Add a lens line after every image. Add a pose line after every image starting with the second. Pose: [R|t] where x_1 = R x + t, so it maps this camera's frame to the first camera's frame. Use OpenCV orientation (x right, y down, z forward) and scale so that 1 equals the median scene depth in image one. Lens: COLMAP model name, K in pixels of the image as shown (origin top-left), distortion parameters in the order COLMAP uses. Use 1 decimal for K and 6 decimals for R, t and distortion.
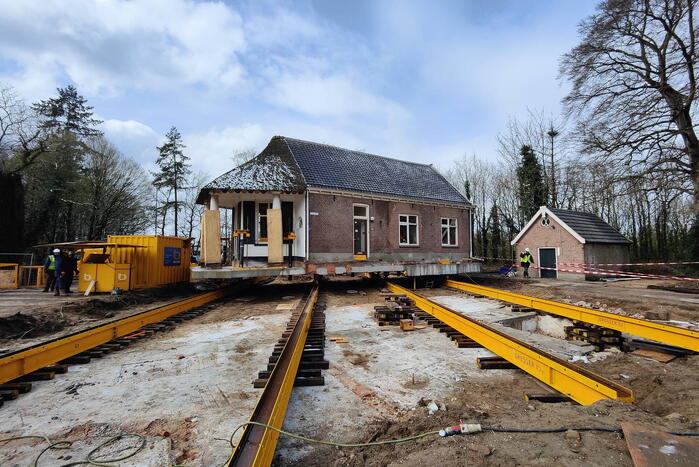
lens RADIAL K [[322.8, 0, 350.0], [0, 322.8, 232.3], [0, 0, 1]] dist [0.013108, -0.001268]
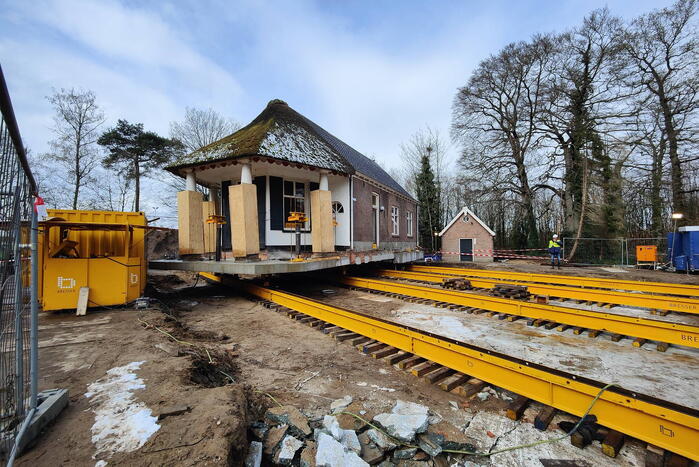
lens RADIAL K [[322.8, 0, 366.6], [0, 322.8, 235.6], [0, 0, 1]] dist [0.013108, -0.001268]
pose [[0.806928, 0.017054, 0.590403, -0.541710], [-0.044733, 0.998477, 0.032298, 0.012774], [-0.588953, -0.052473, 0.806462, 0.191832]]
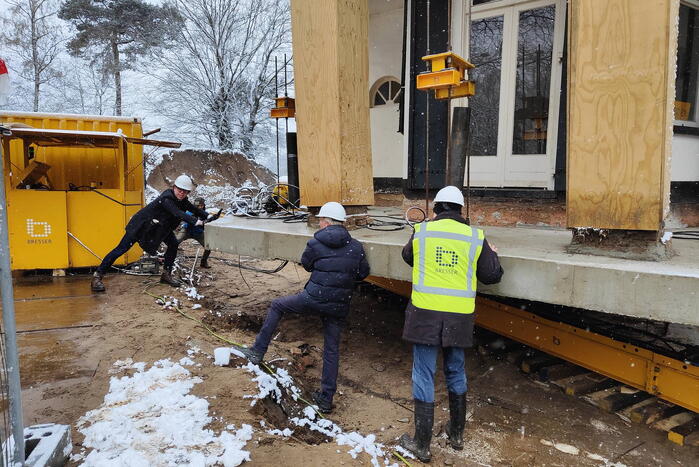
lens RADIAL K [[521.9, 0, 365.5], [0, 521.9, 234.1], [0, 0, 1]] dist [0.042275, -0.019703]
pose [[0.898467, -0.025494, 0.438300, -0.549738], [-0.053233, 0.984622, 0.166393, 0.019086], [-0.435802, -0.172830, 0.883293, 0.231909]]
